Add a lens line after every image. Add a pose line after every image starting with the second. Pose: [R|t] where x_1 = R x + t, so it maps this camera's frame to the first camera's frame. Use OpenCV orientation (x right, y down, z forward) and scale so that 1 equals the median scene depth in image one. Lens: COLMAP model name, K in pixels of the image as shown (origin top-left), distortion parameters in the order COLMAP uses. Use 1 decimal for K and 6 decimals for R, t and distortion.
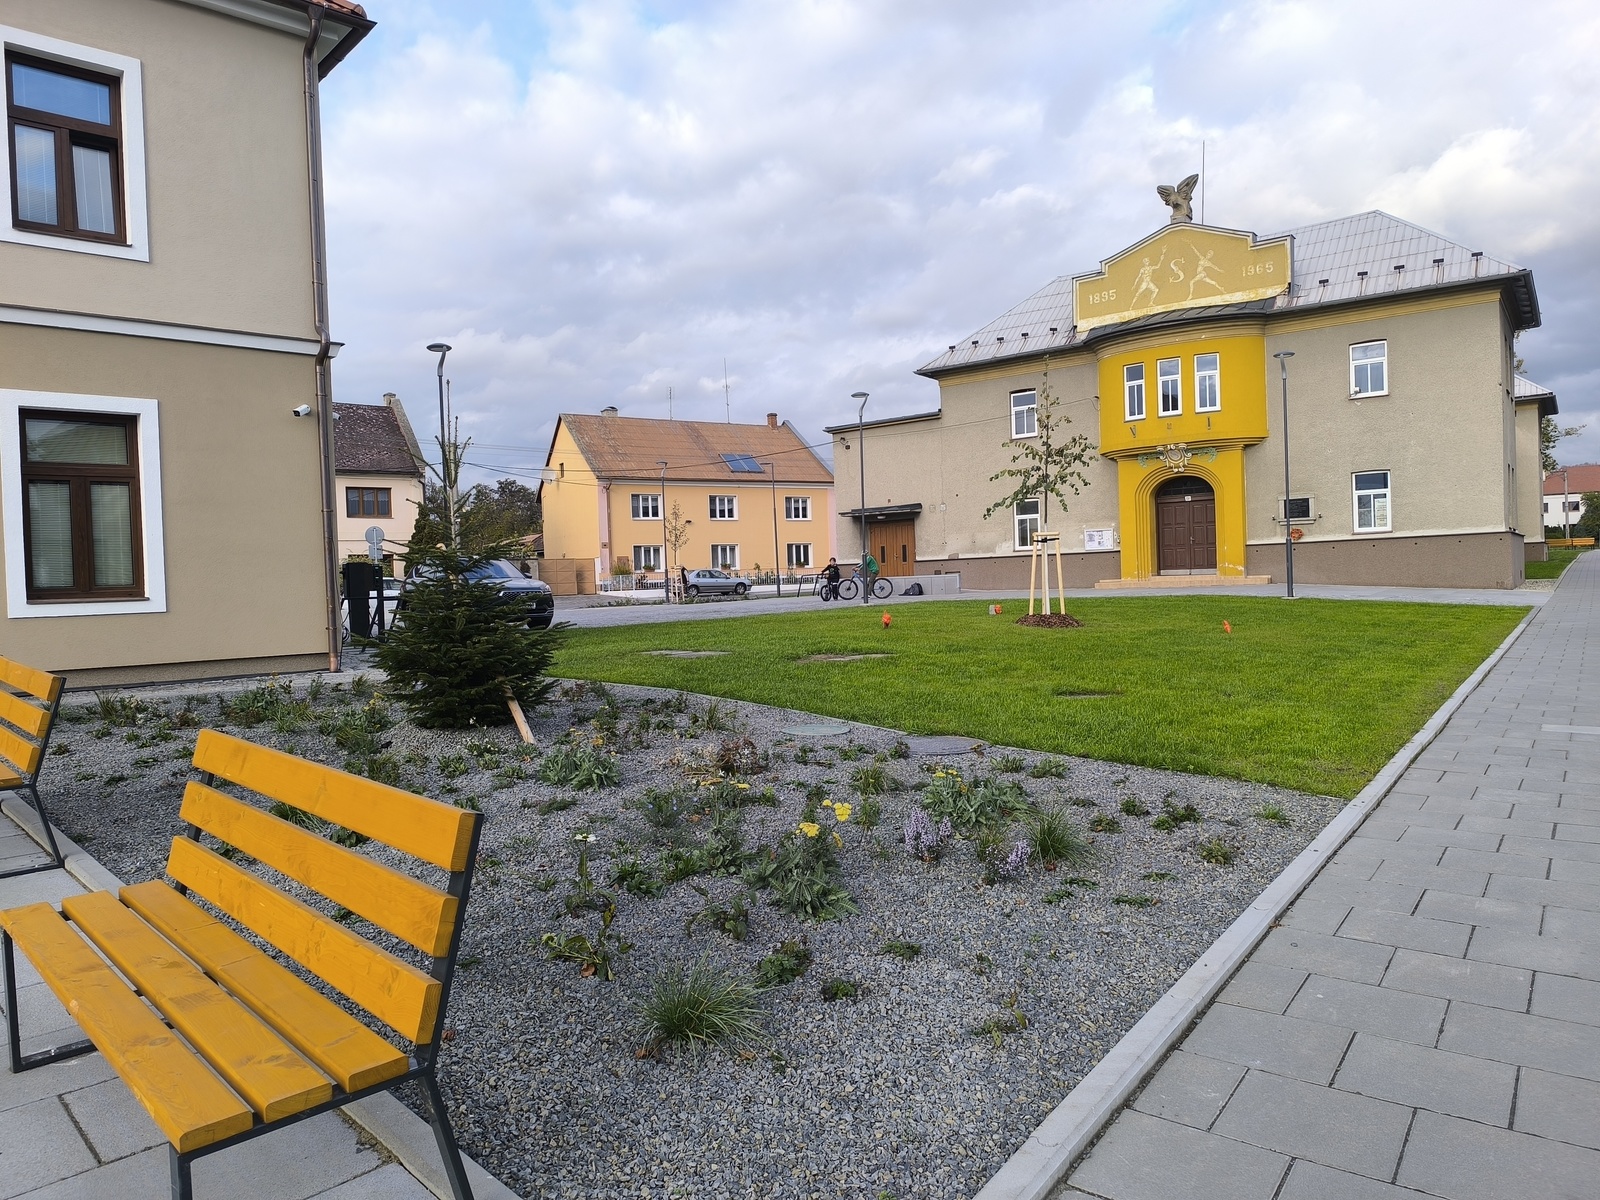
lens RADIAL K [[1087.4, 0, 800.0], [0, 1087.4, 600.0], [0, 0, 1]] dist [0.054333, -0.050261]
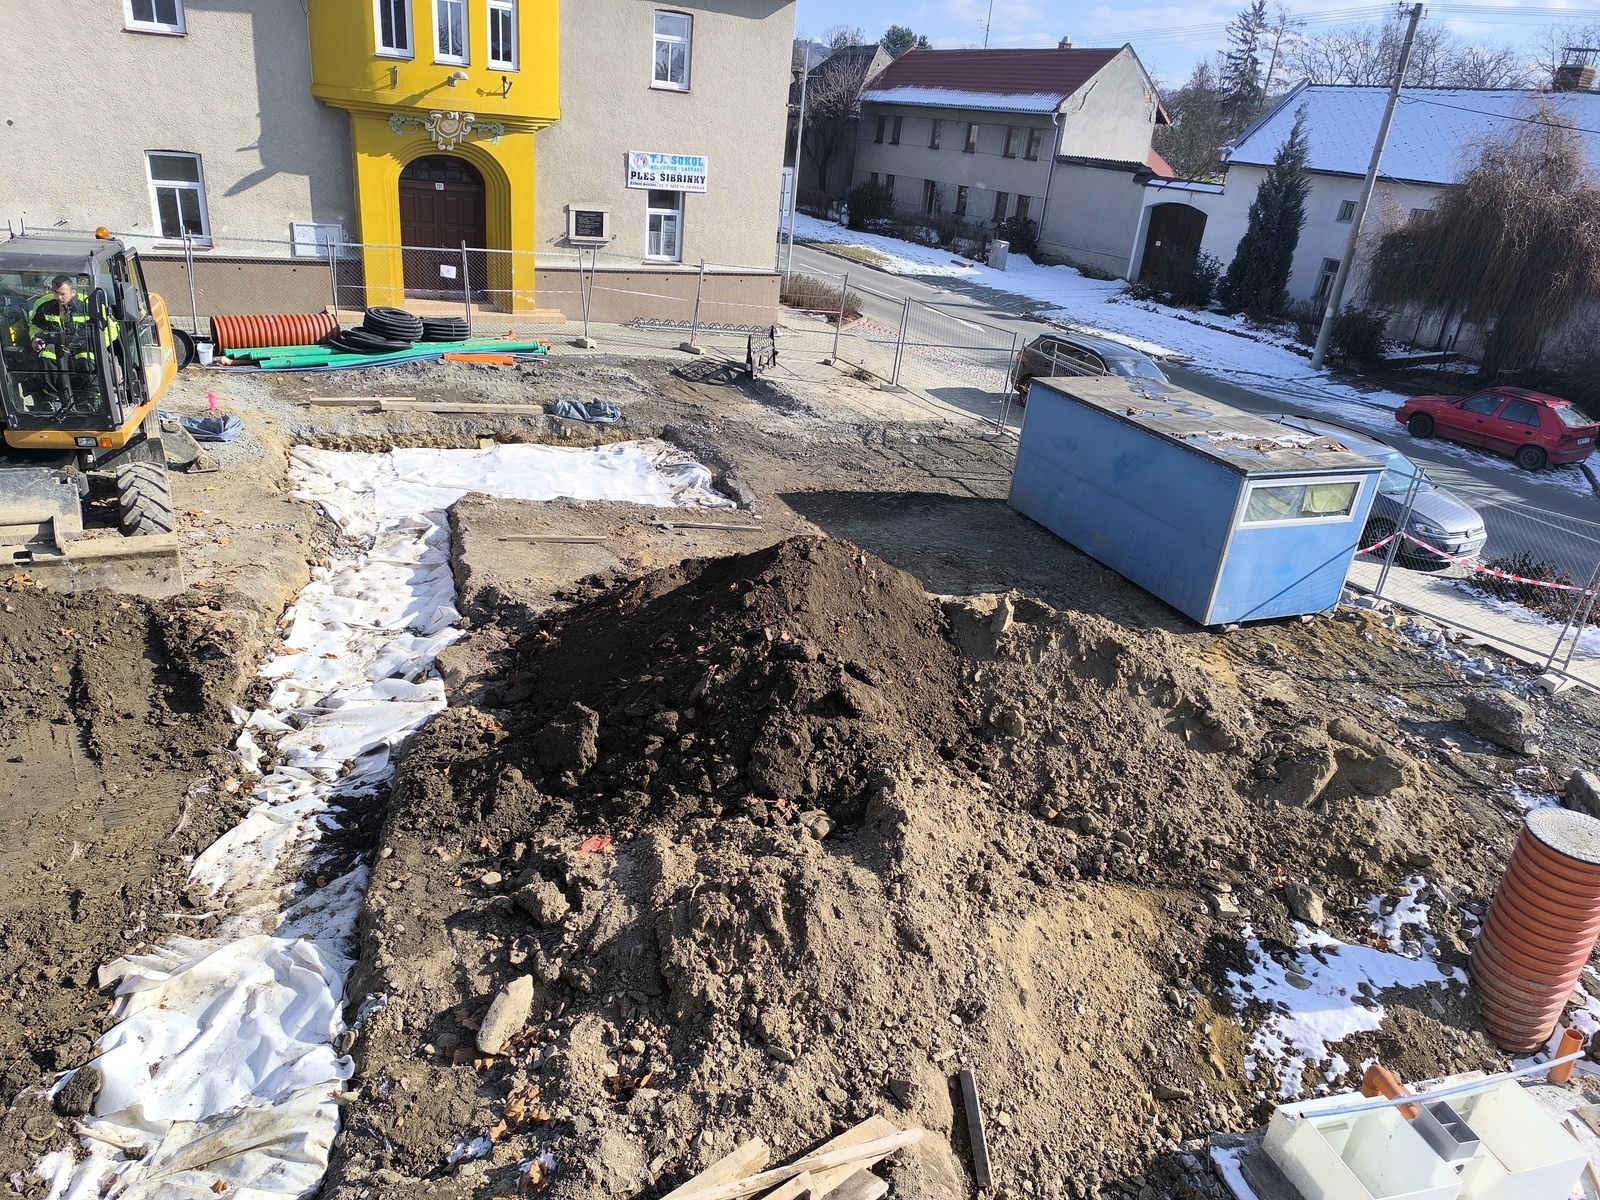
lens RADIAL K [[1082.2, 0, 777.5], [0, 1082.2, 599.4], [0, 0, 1]] dist [0.048791, -0.039896]
pose [[0.444267, -0.289307, 0.847897, -0.226476], [-0.093598, 0.926257, 0.365086, -0.125735], [-0.890992, -0.241557, 0.384426, 0.479501]]
